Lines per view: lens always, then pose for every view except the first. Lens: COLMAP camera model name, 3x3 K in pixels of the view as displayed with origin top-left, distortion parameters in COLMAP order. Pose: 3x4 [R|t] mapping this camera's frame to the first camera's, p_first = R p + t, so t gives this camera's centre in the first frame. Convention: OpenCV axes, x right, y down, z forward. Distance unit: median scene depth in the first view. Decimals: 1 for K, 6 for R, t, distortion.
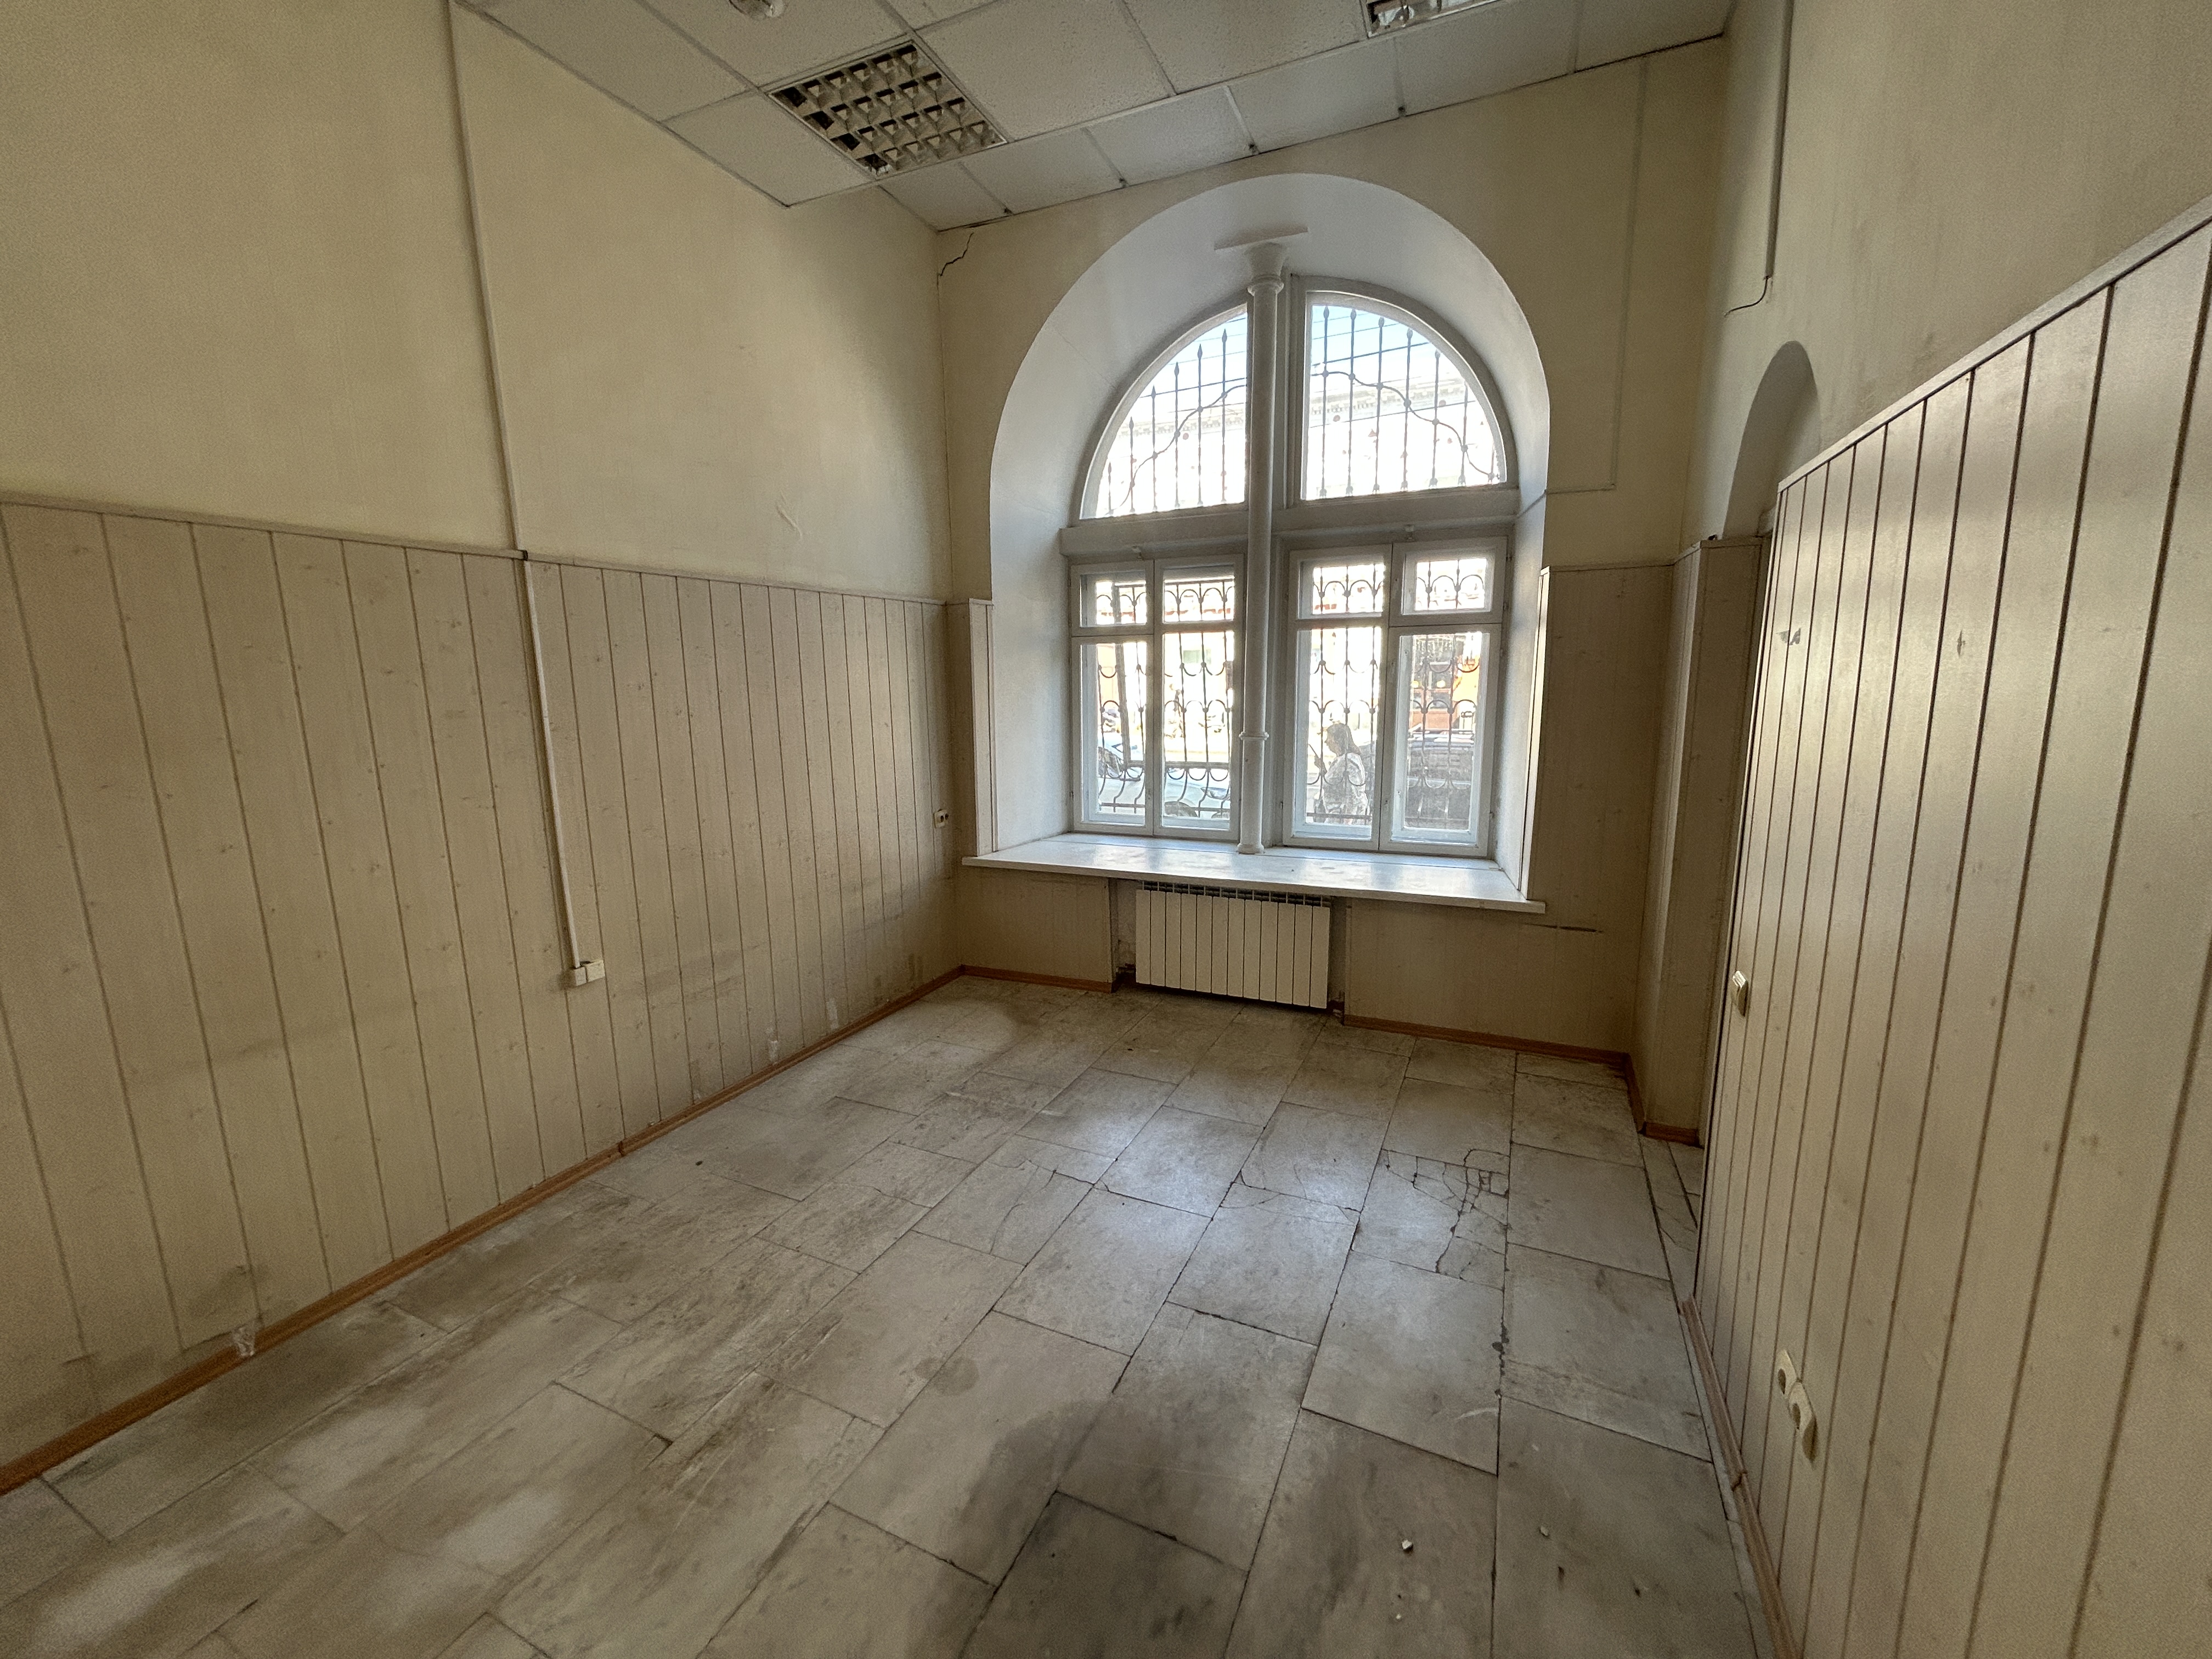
lens RADIAL K [[886.1, 0, 1107.4], [0, 886.1, 834.3], [0, 0, 1]] dist [0.005797, 0.000467]
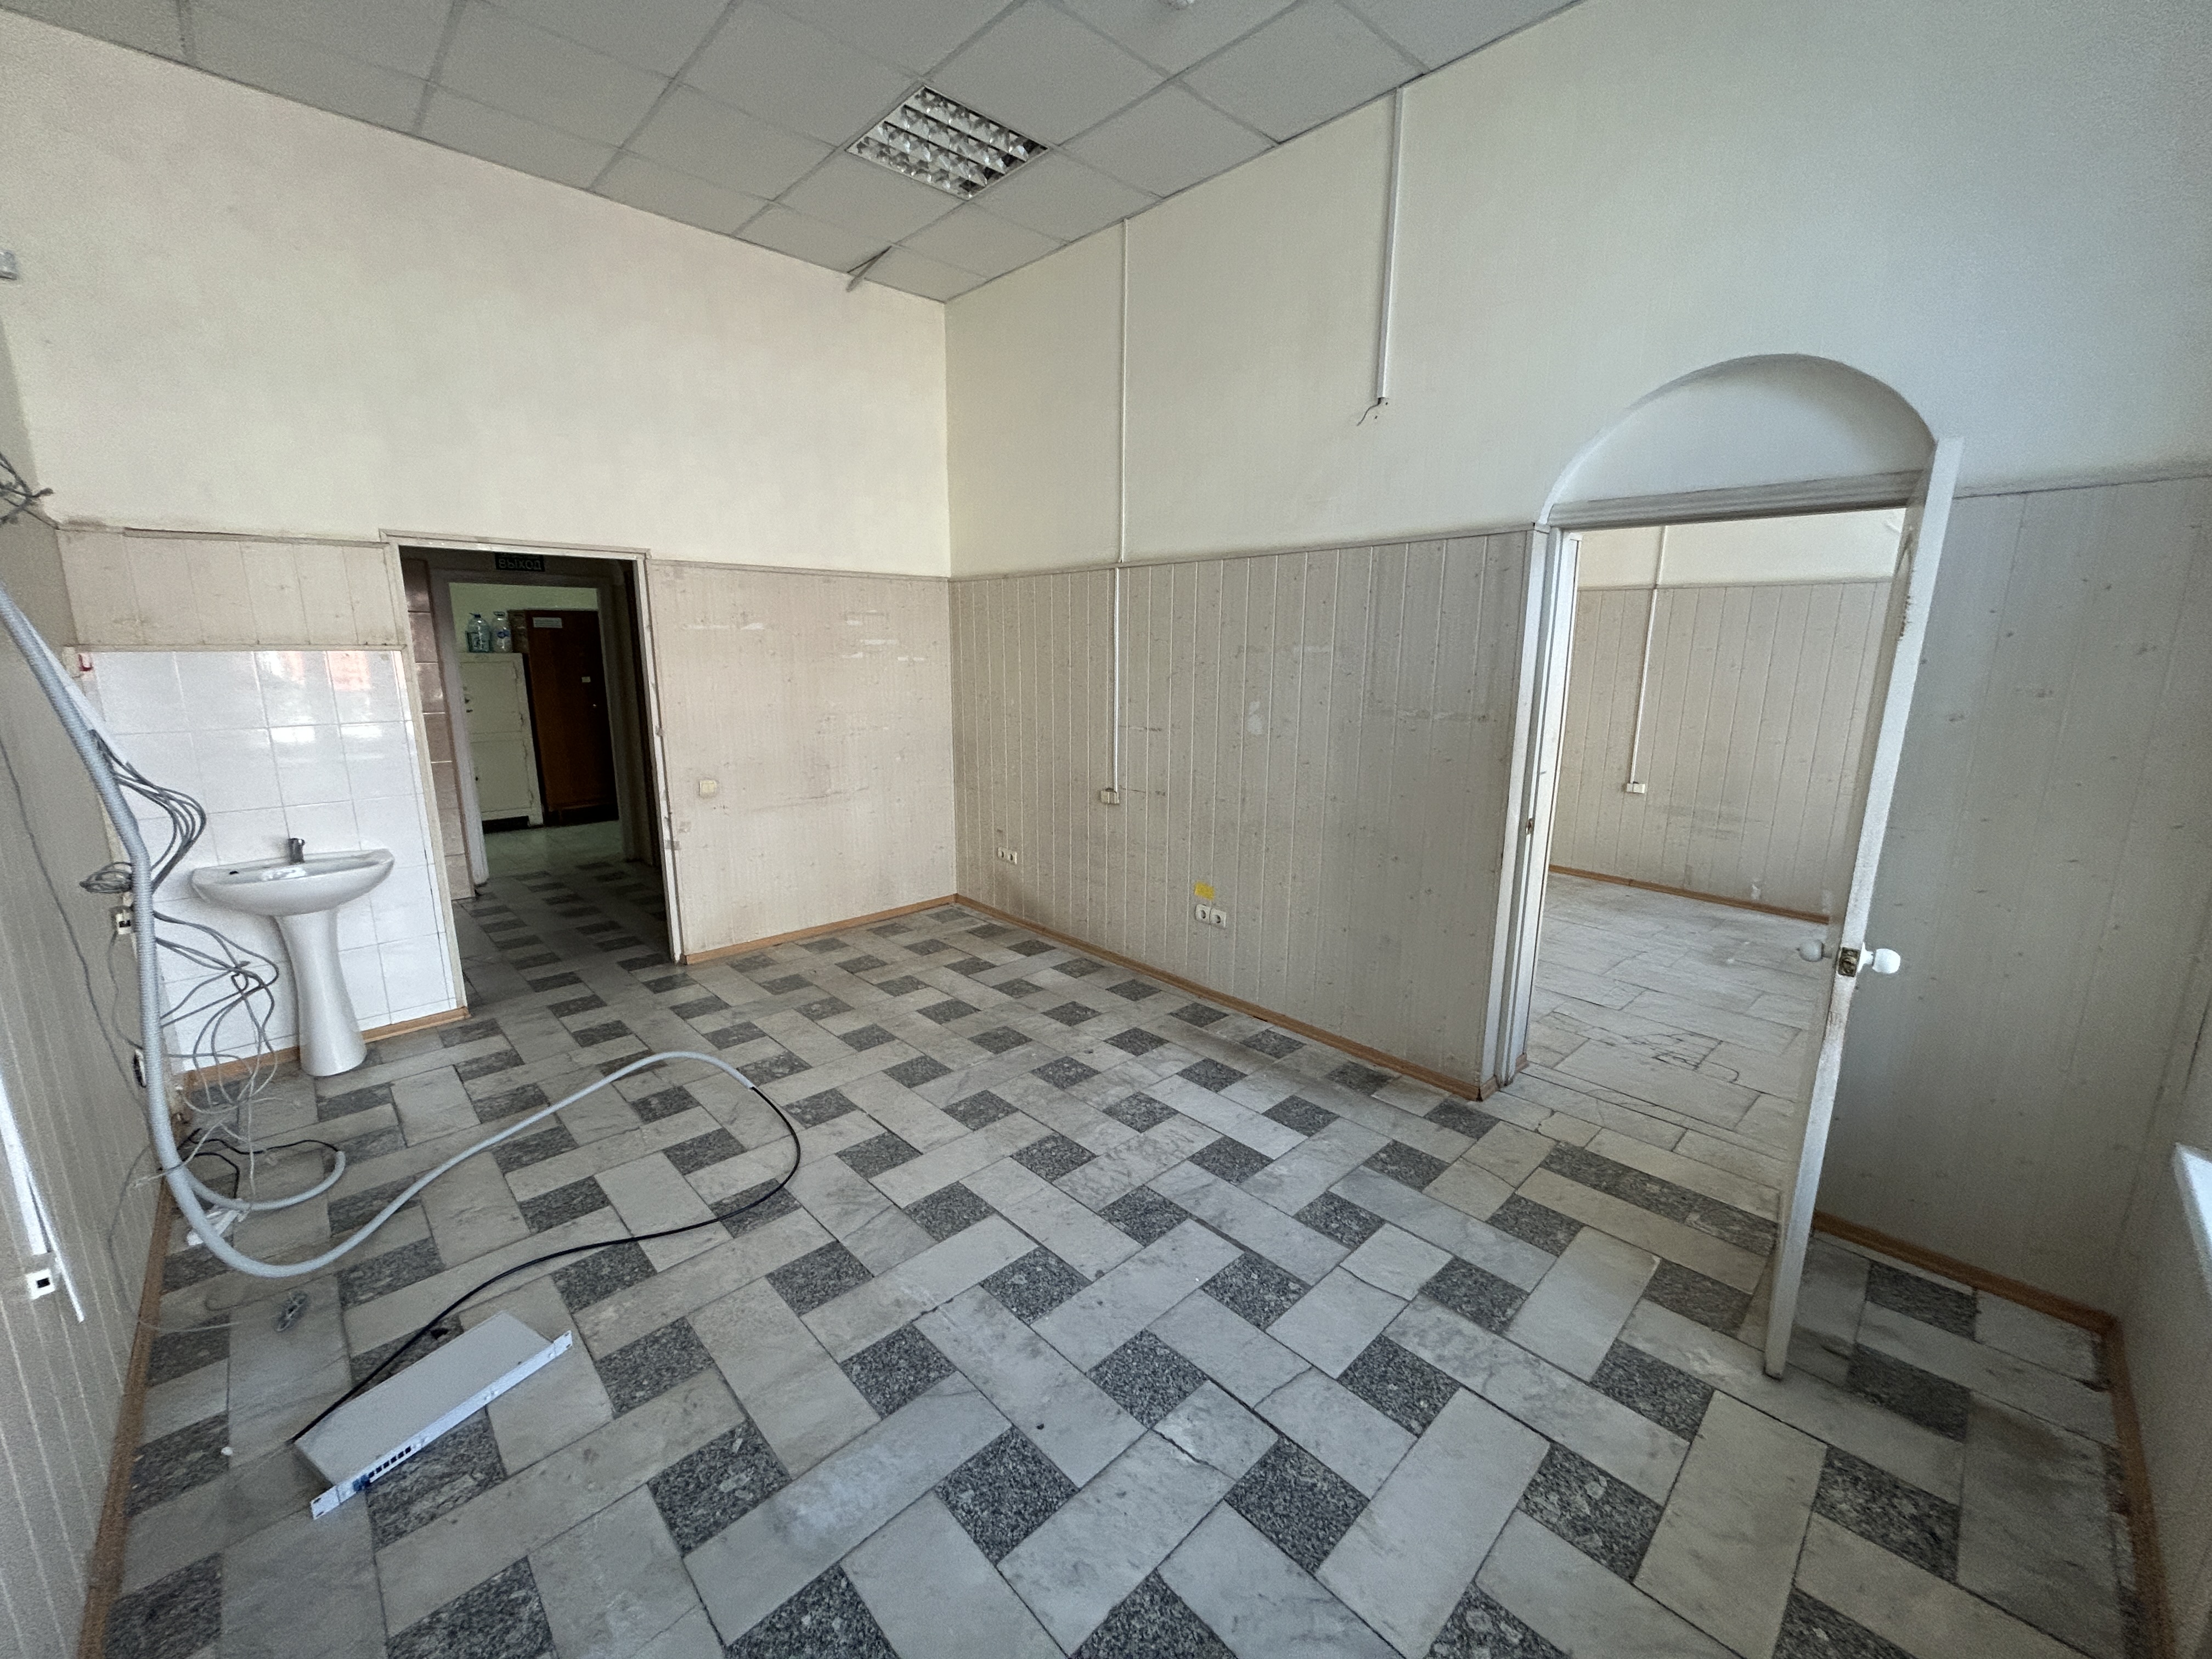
lens RADIAL K [[886.1, 0, 1123.0], [0, 886.1, 834.2], [0, 0, 1]] dist [0.005797, 0.000467]
pose [[-0.357608, 0.214274, -0.908957, 1.260299], [-0.169733, 0.942197, 0.288888, -0.098783], [0.918318, 0.257589, -0.300568, 0.402918]]
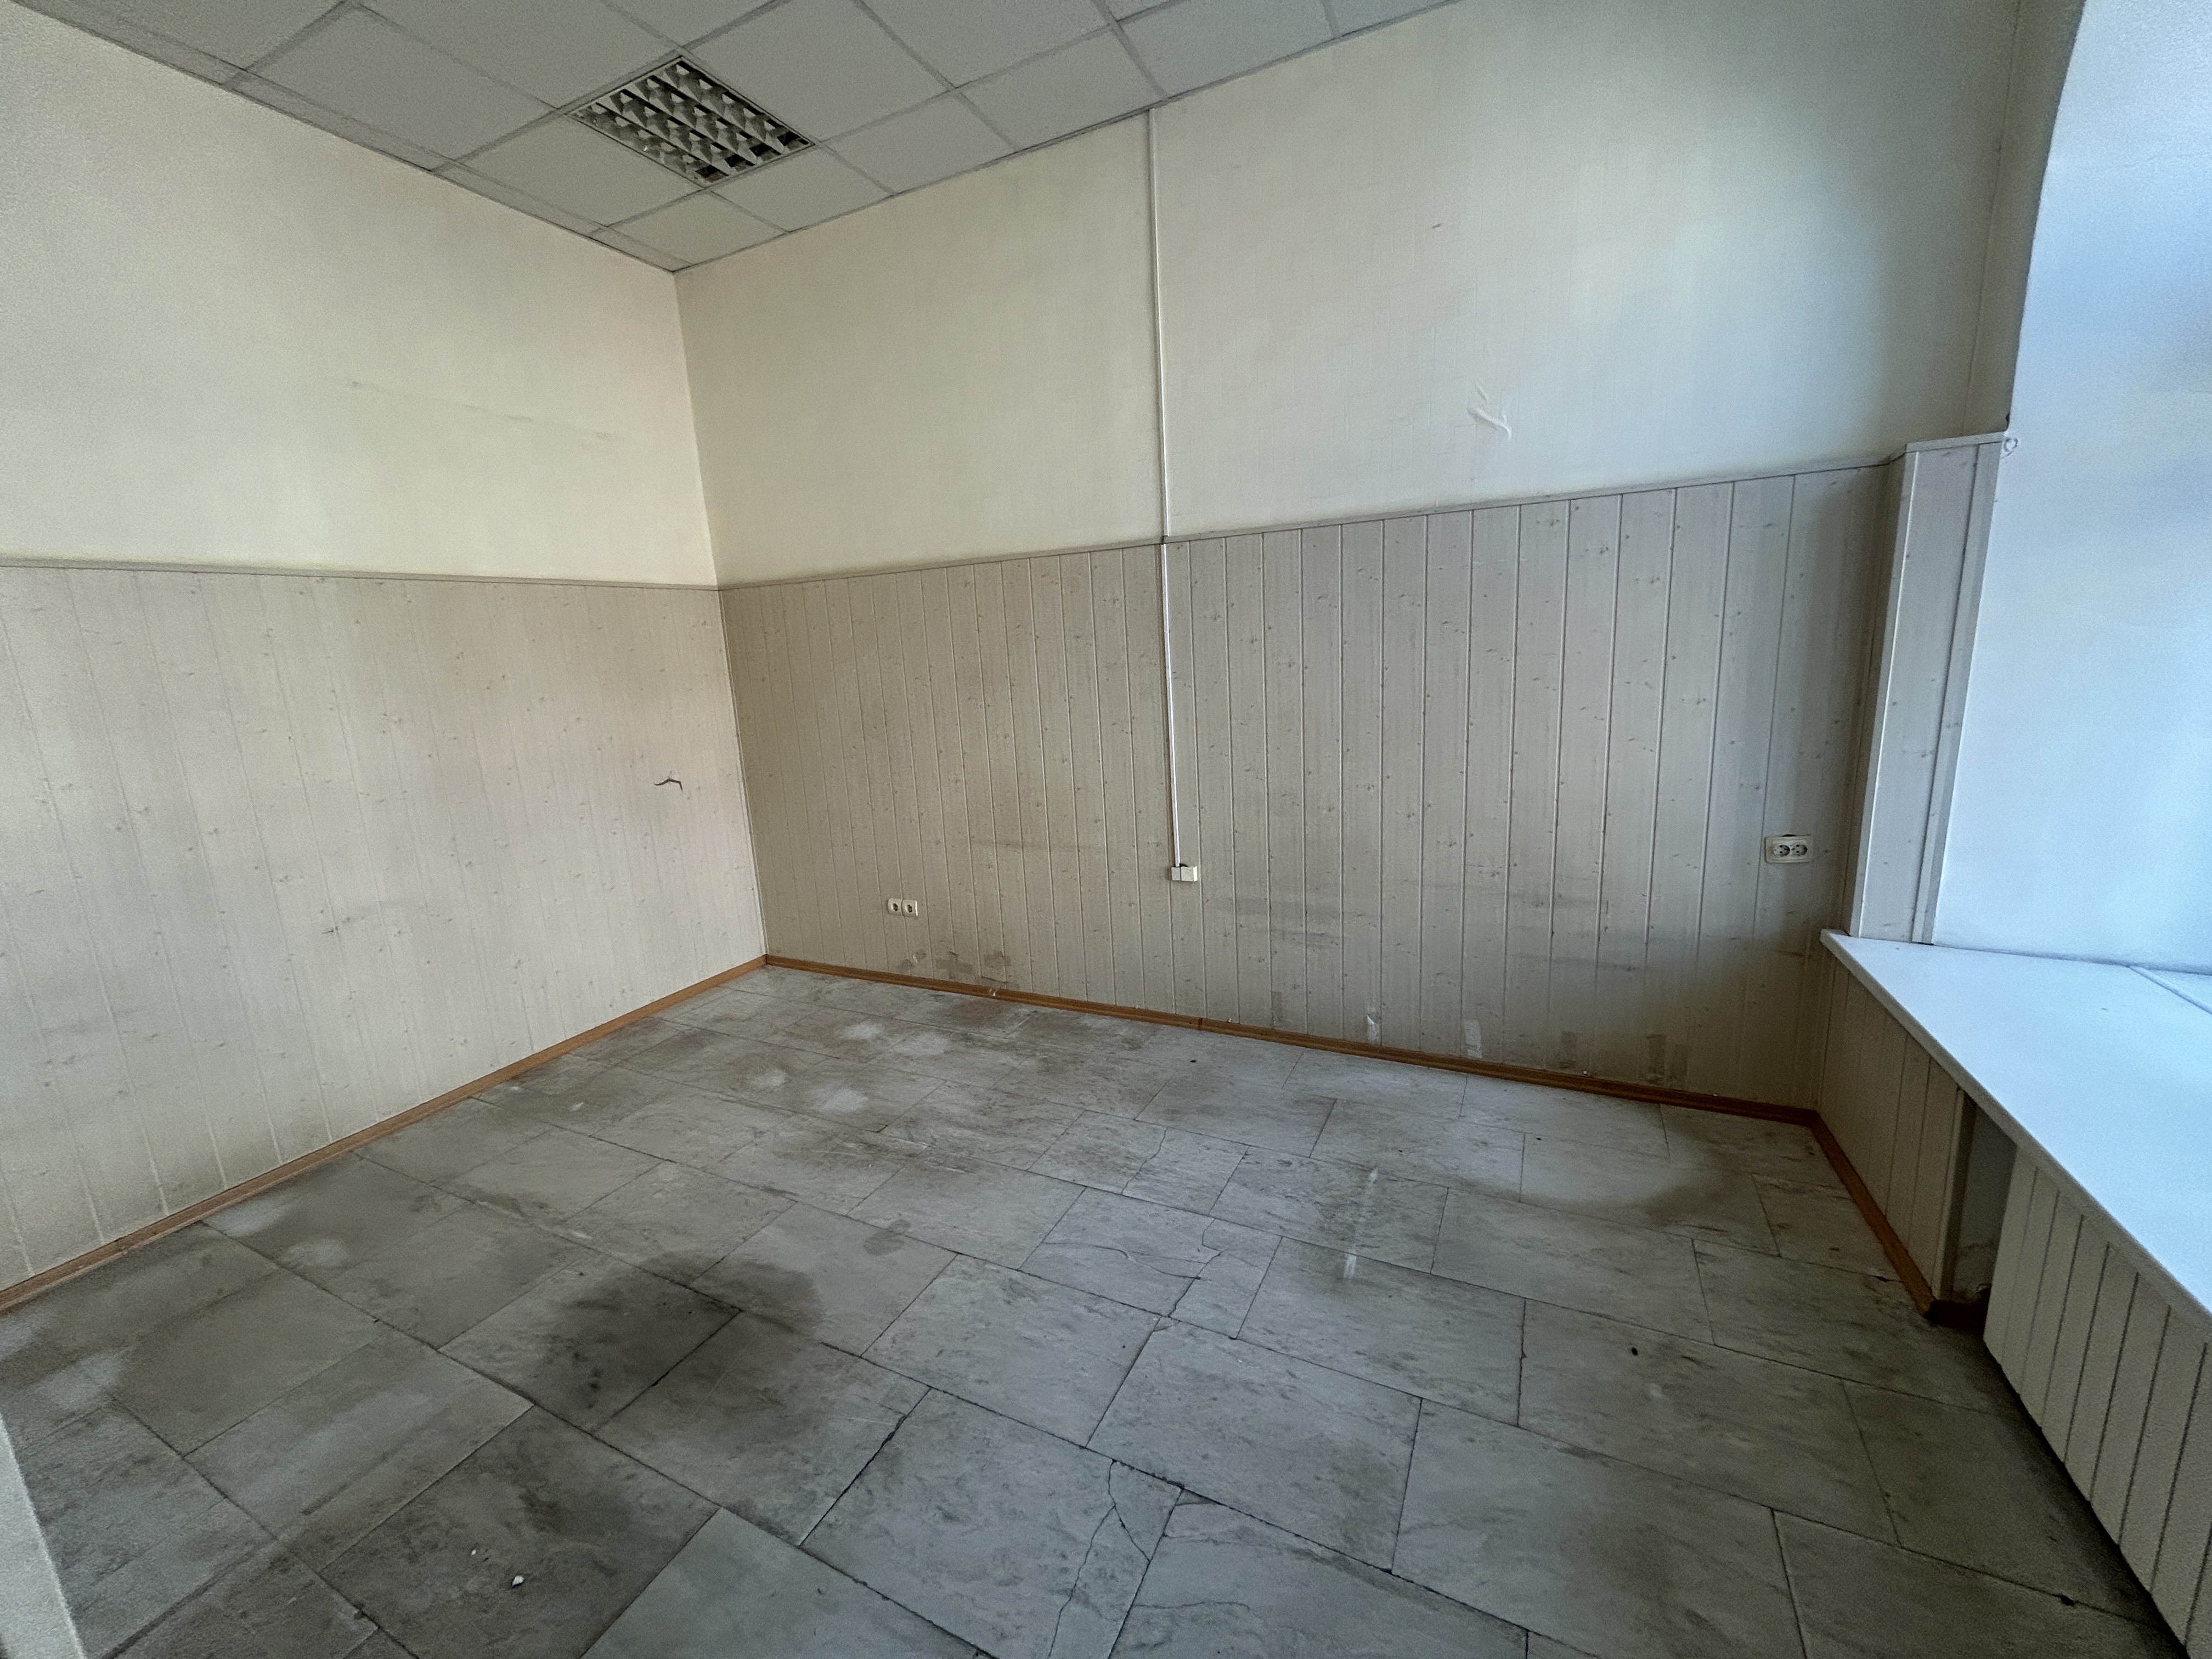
lens RADIAL K [[886.1, 0, 1092.0], [0, 886.1, 828.4], [0, 0, 1]] dist [0.005797, 0.000467]
pose [[-0.026831, 0.215334, -0.976172, 0.450813], [-0.126281, 0.967970, 0.216995, -0.115710], [0.991632, 0.129094, 0.001221, 0.625896]]
